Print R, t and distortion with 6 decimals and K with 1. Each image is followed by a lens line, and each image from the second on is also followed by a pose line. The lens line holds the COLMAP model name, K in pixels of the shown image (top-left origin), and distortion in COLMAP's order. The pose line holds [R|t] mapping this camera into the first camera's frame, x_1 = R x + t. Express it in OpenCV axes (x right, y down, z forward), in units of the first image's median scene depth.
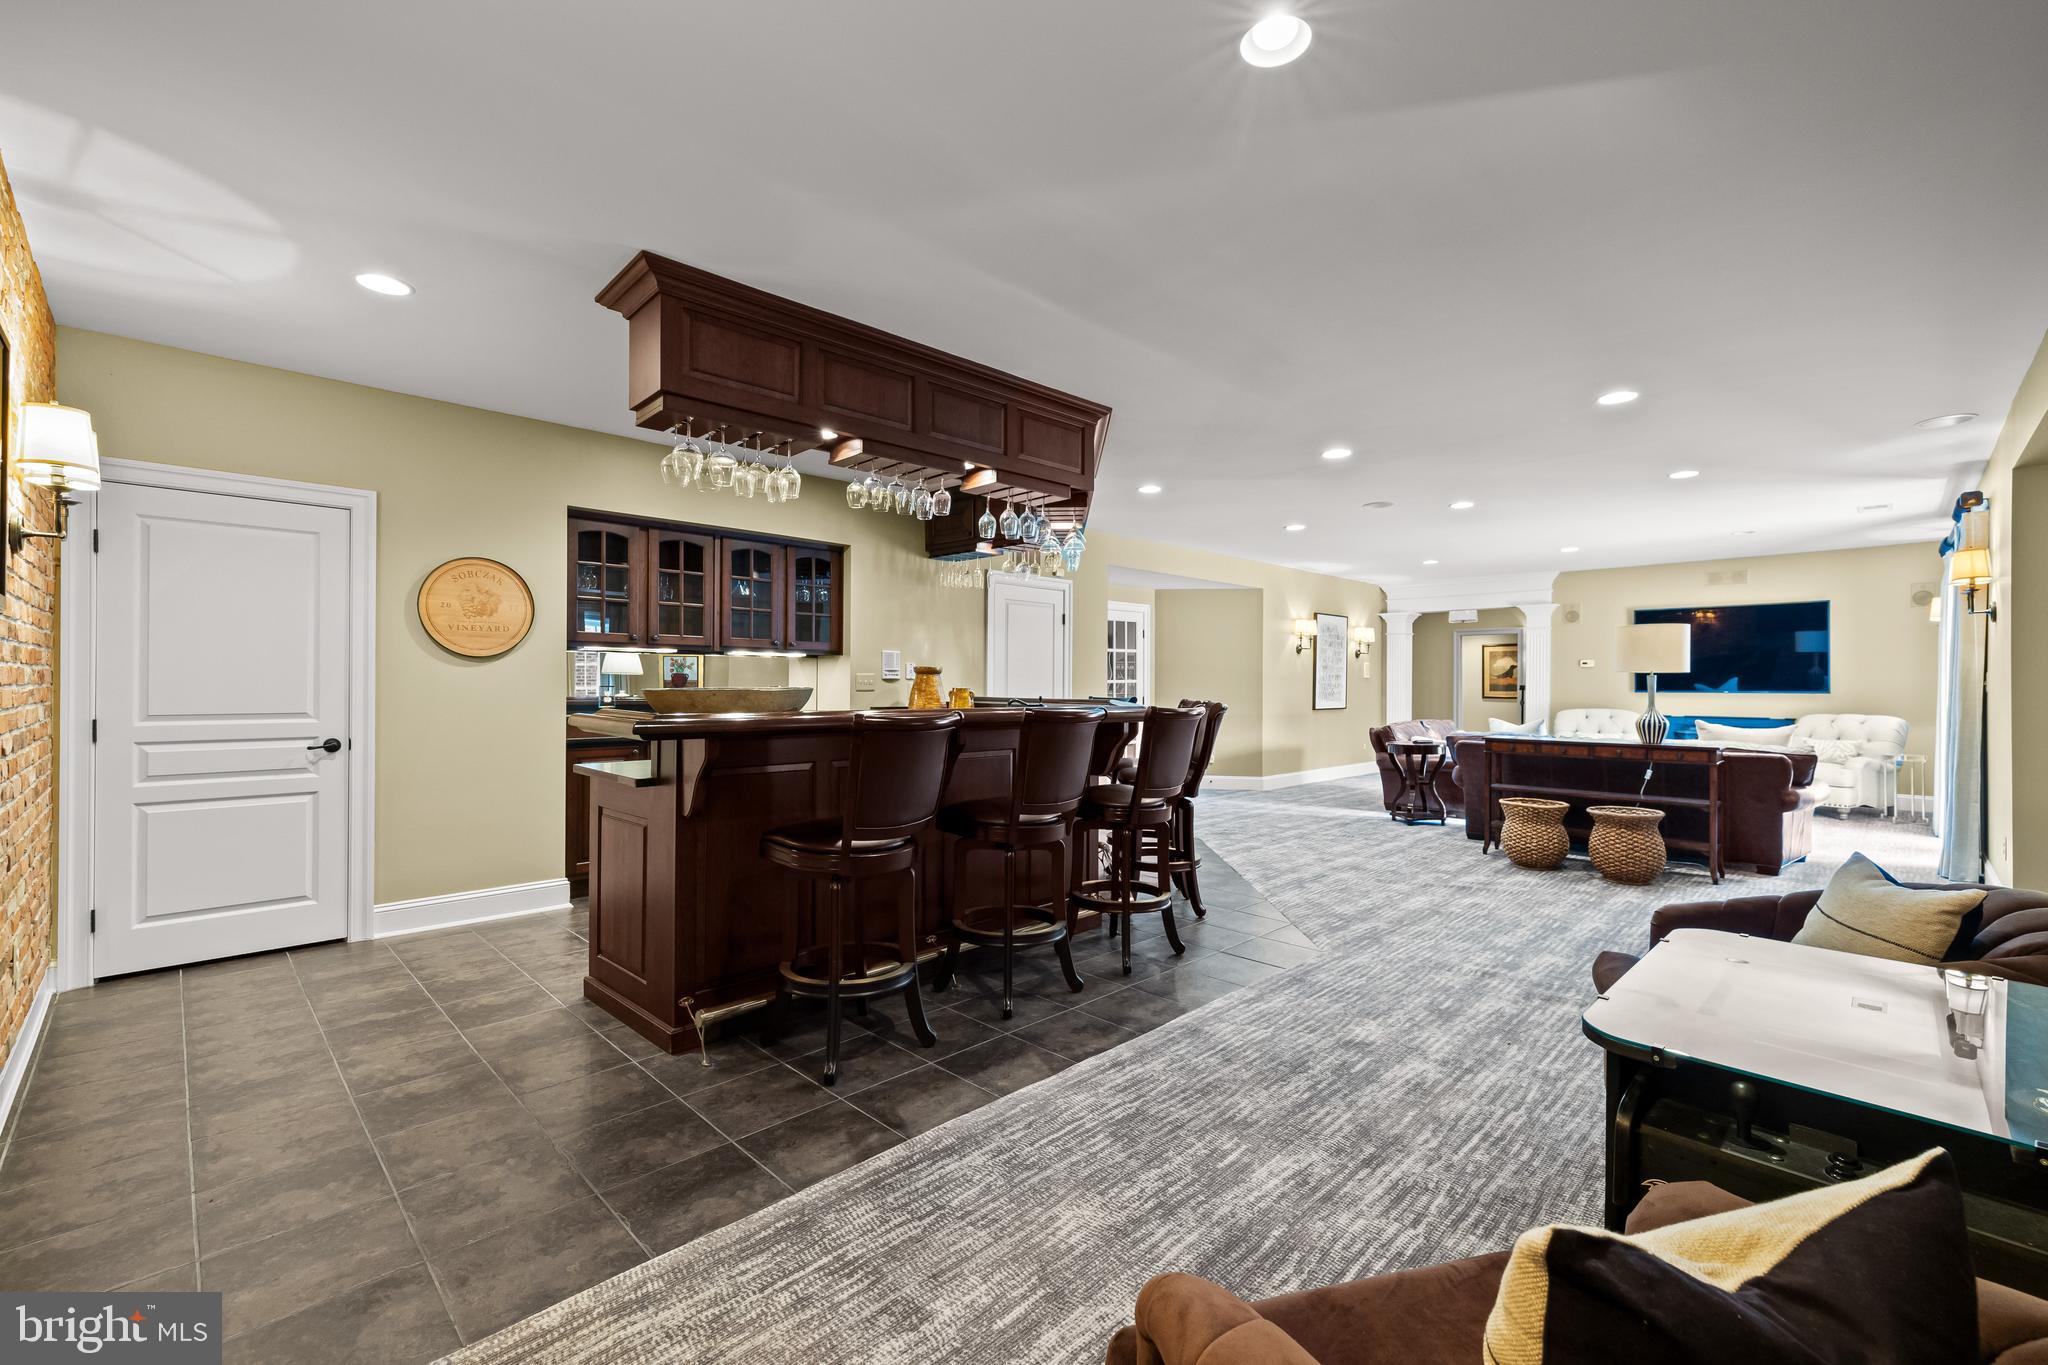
lens RADIAL K [[865.8, 0, 1049.7], [0, 865.8, 672.1], [0, 0, 1]] dist [-0.008578, 0.003288]
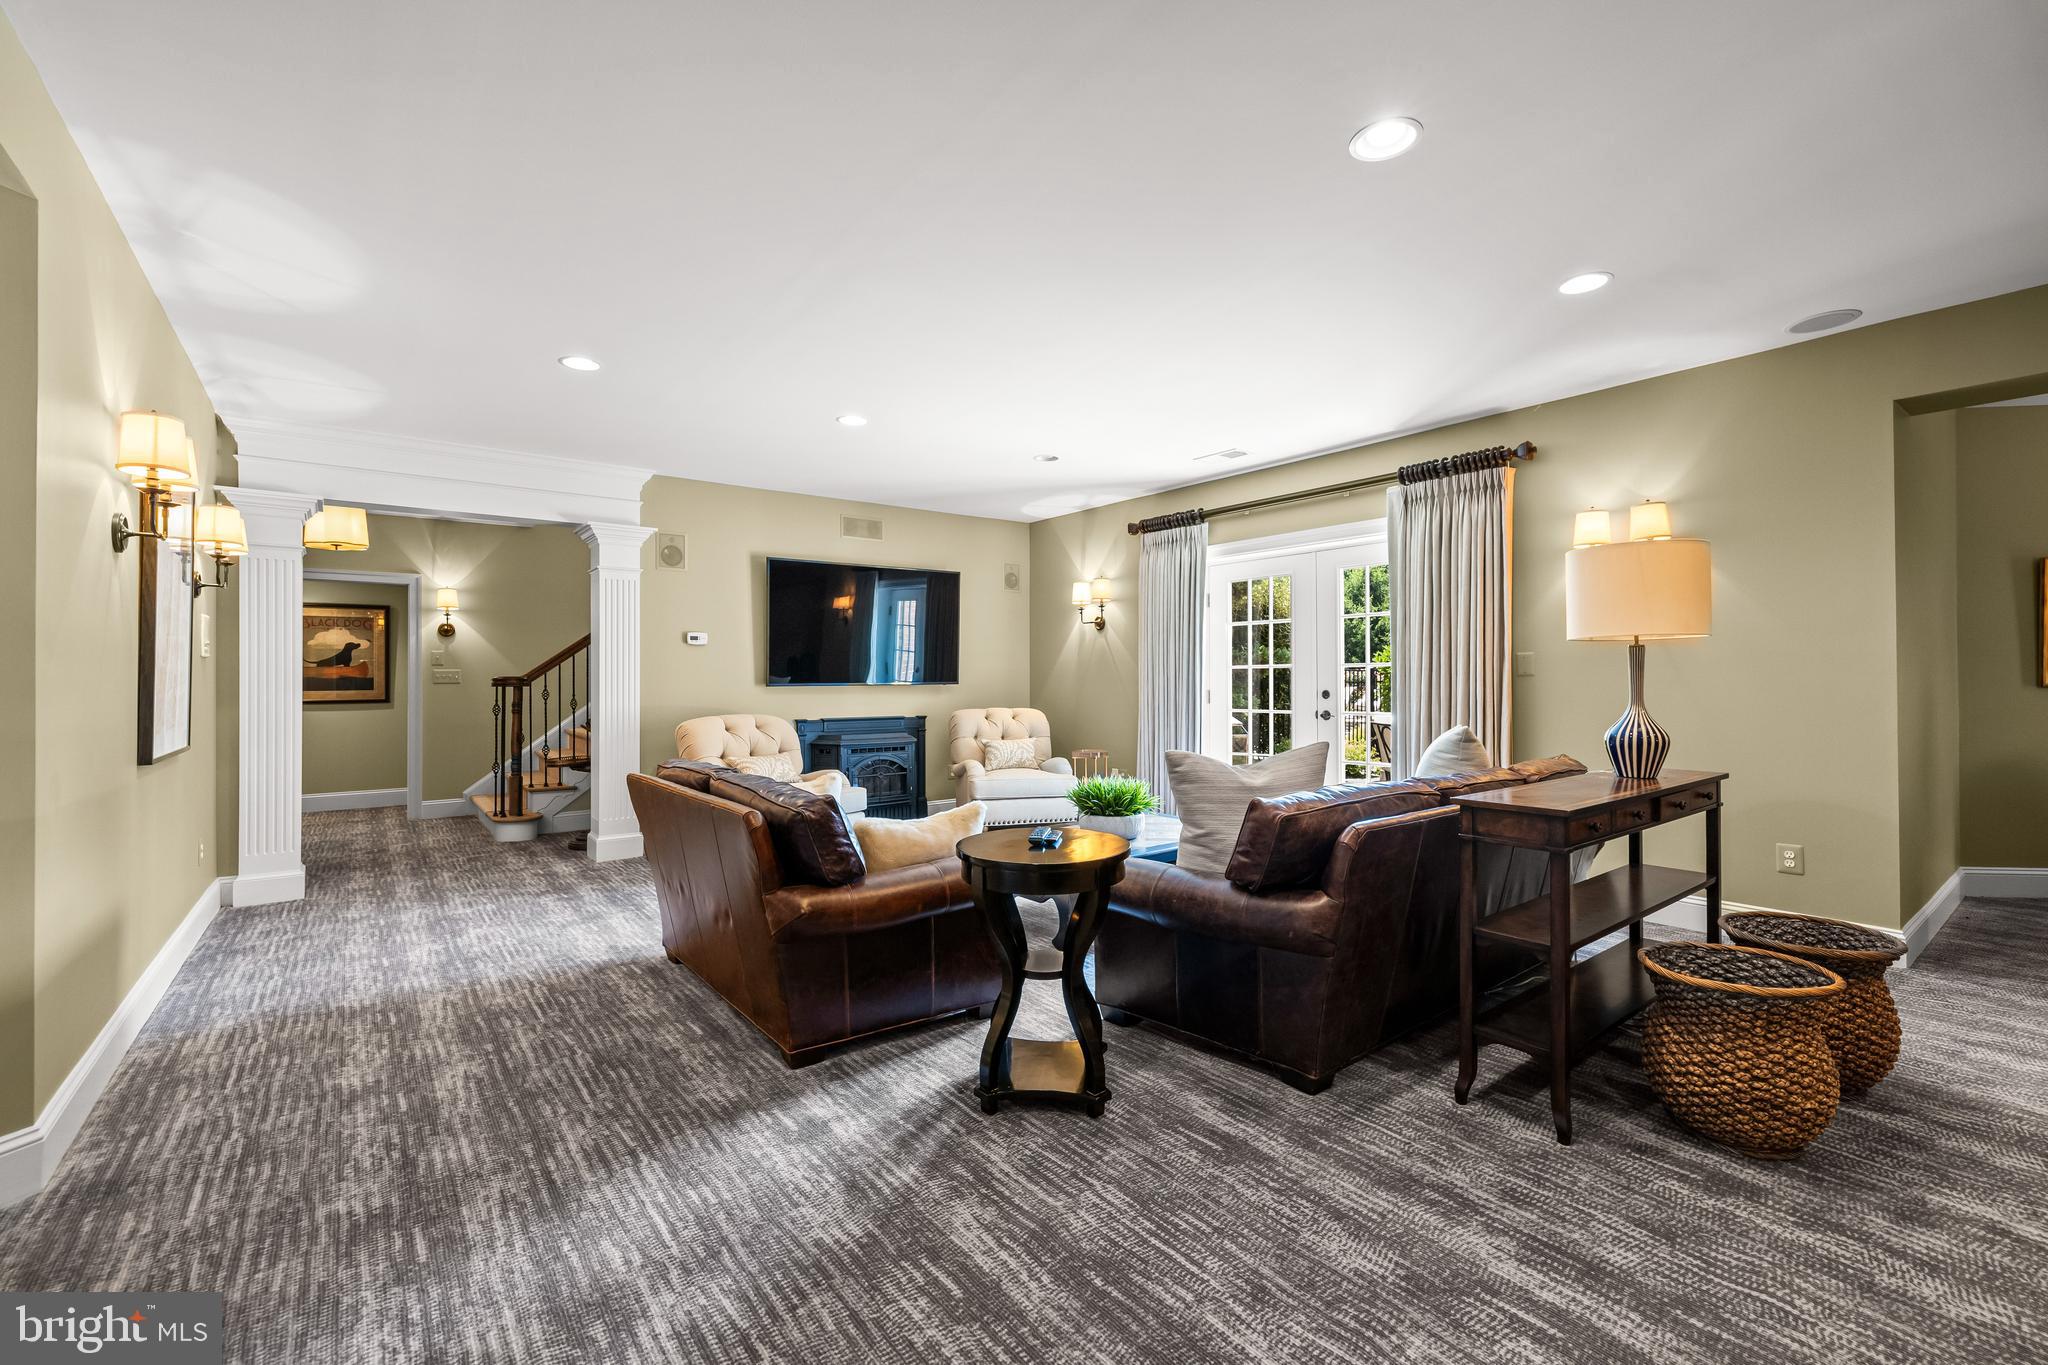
lens RADIAL K [[865.8, 0, 1035.5], [0, 865.8, 674.3], [0, 0, 1]] dist [-0.008578, 0.003288]
pose [[0.136469, 0.004893, 0.990632, 0.133446], [-0.007859, 0.999962, -0.003857, 0.025528], [-0.990613, -0.007259, 0.136502, 1.231836]]
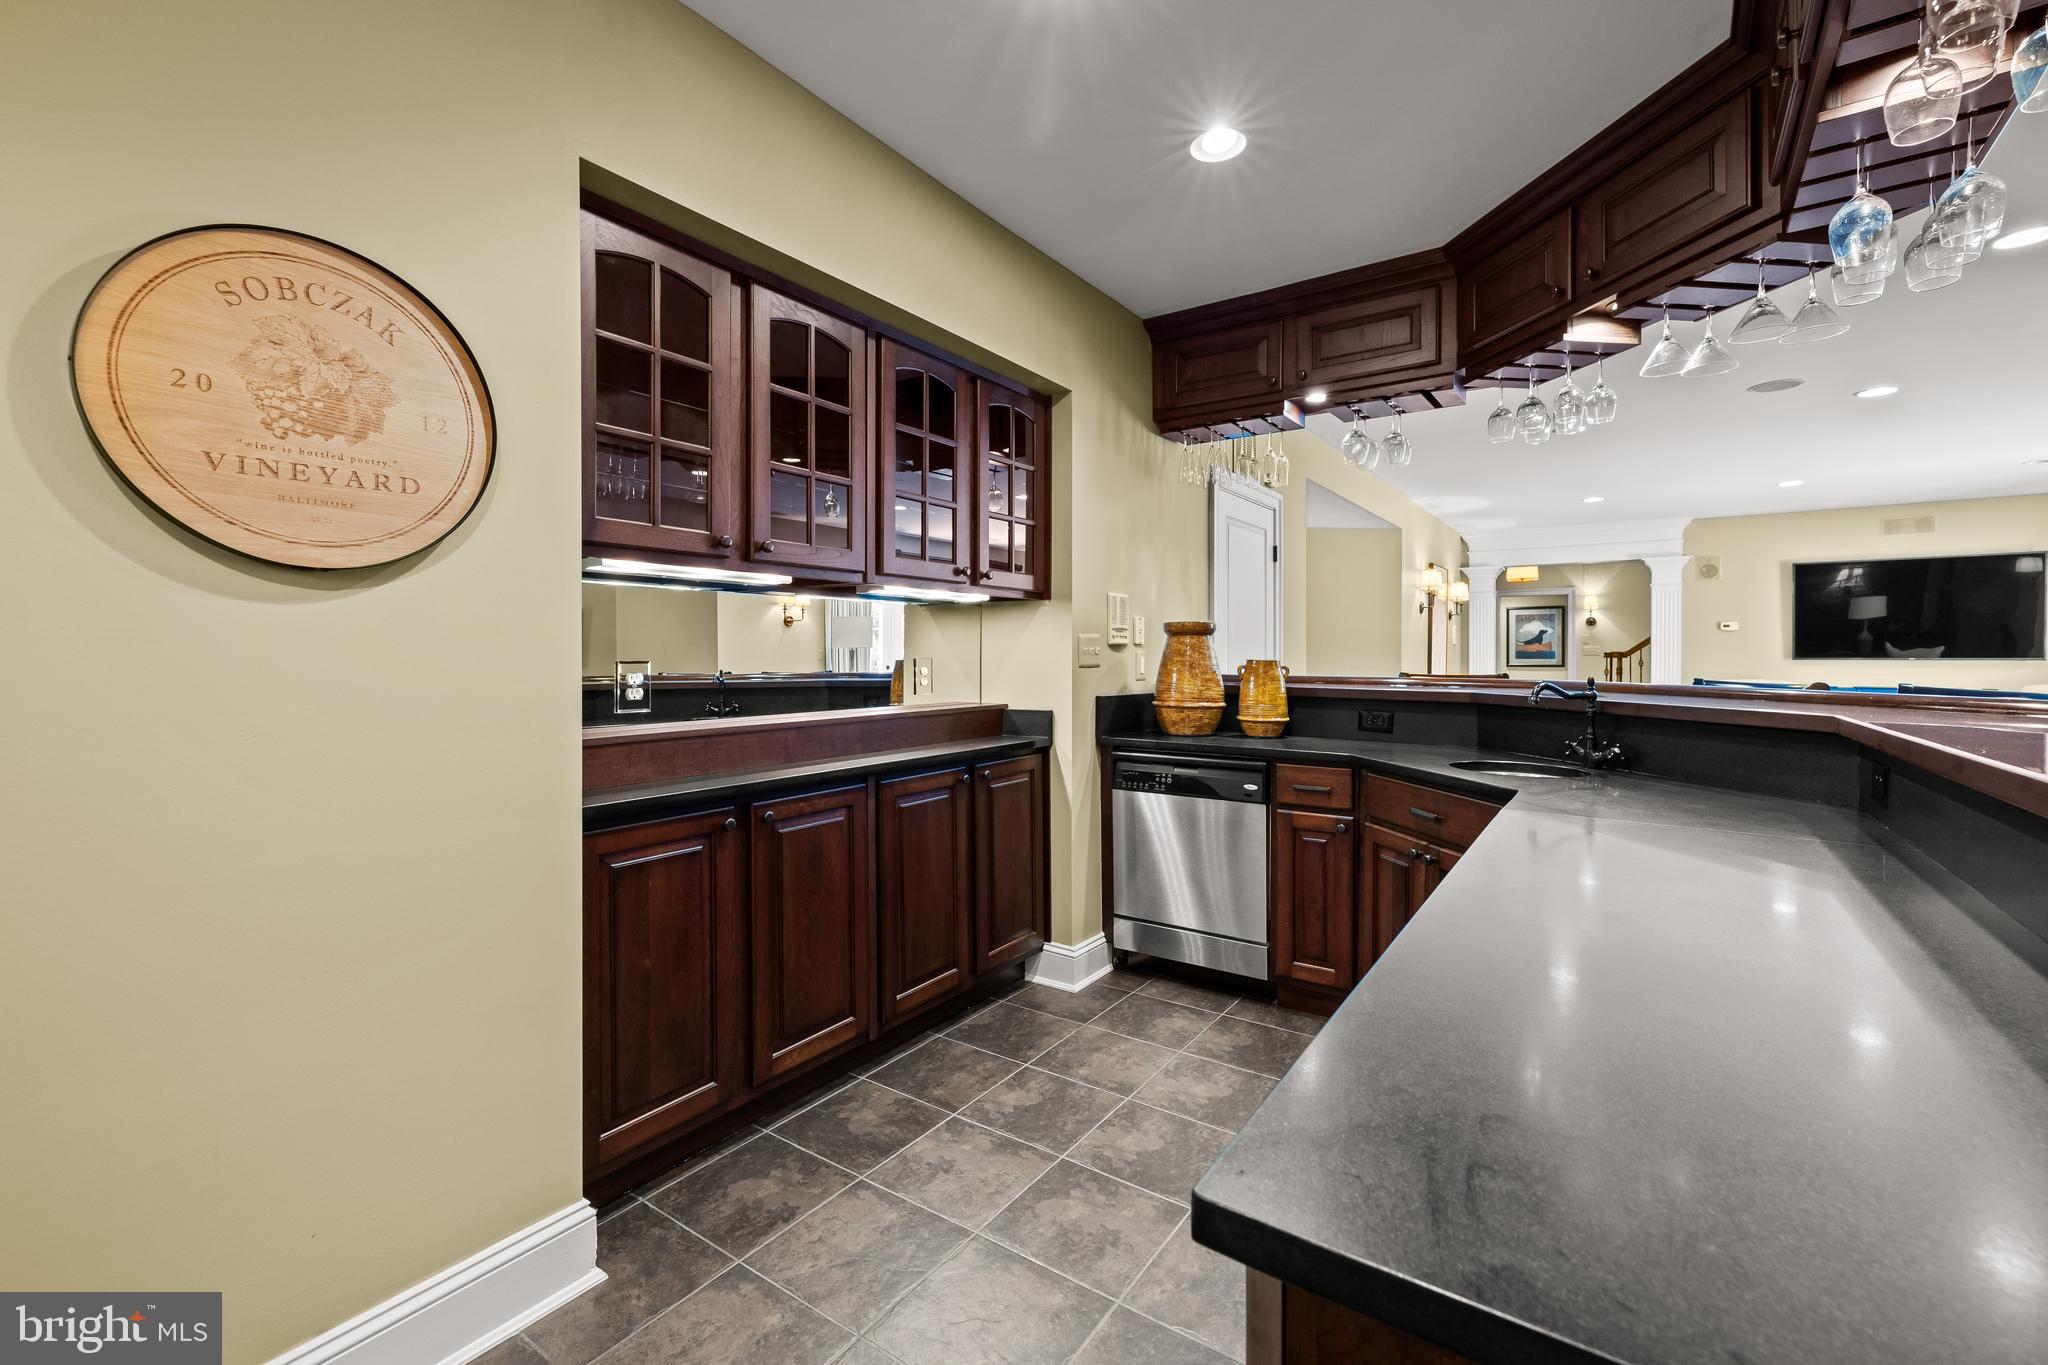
lens RADIAL K [[865.8, 0, 1027.6], [0, 865.8, 650.9], [0, 0, 1]] dist [-0.008578, 0.003288]
pose [[0.987725, -0.003307, 0.156171, -0.337243], [0.001492, 0.999930, 0.011736, 0.005346], [-0.156199, -0.011359, 0.987660, 0.481957]]
